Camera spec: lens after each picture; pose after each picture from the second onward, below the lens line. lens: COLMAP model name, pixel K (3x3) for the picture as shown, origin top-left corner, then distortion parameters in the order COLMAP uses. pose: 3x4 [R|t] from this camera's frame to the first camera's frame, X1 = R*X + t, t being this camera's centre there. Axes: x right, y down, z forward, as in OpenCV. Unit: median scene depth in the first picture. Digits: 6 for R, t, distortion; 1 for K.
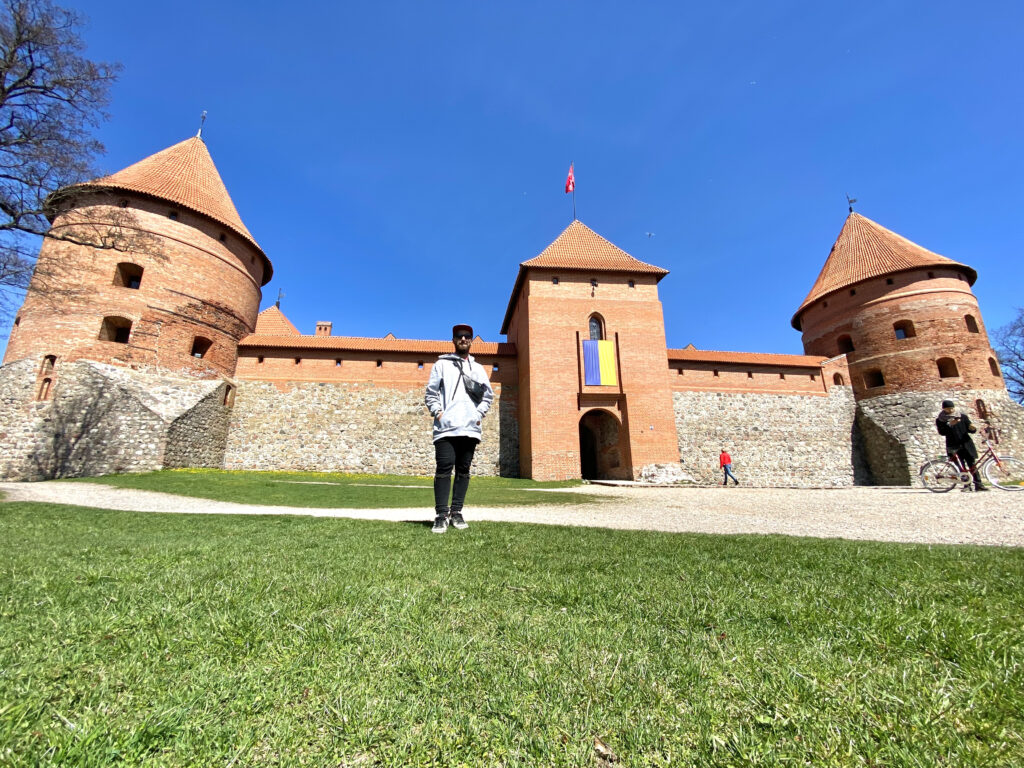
lens RADIAL K [[418.2, 0, 512.0], [0, 418.2, 384.0], [0, 0, 1]] dist [0.000405, -0.000046]
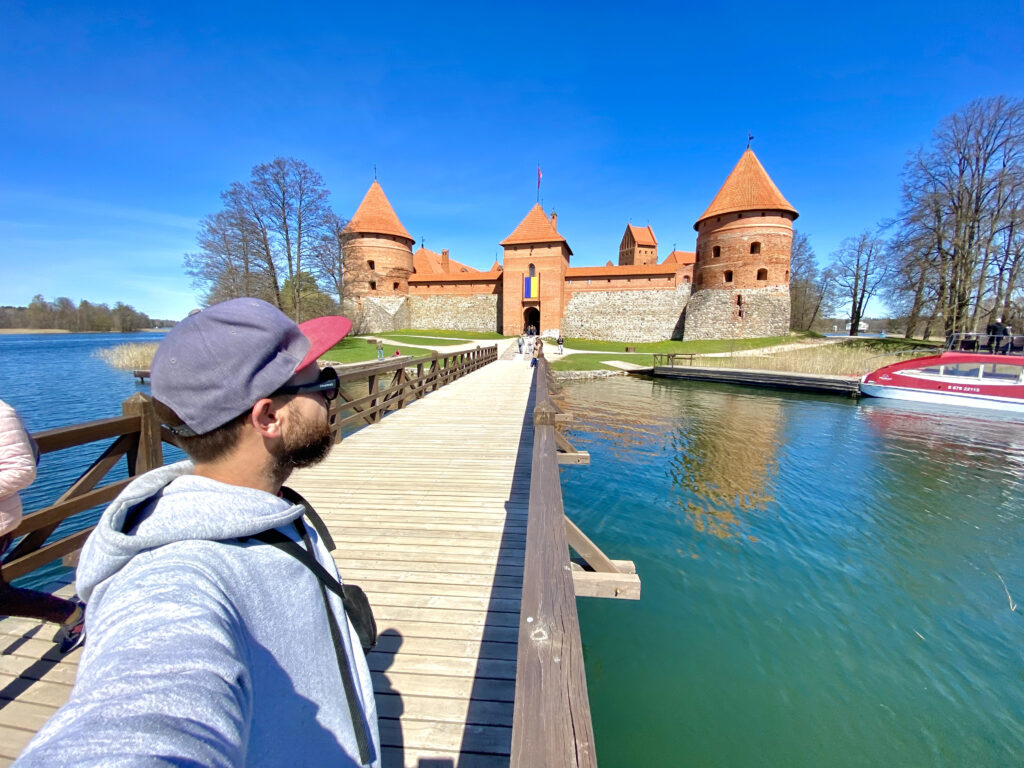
lens RADIAL K [[418.2, 0, 512.0], [0, 418.2, 384.0], [0, 0, 1]] dist [0.000405, -0.000046]
pose [[0.911355, 0.066747, -0.406173, 1.057849], [0.104006, 0.917405, 0.384123, -0.448699], [0.398264, -0.392317, 0.829140, -1.174306]]
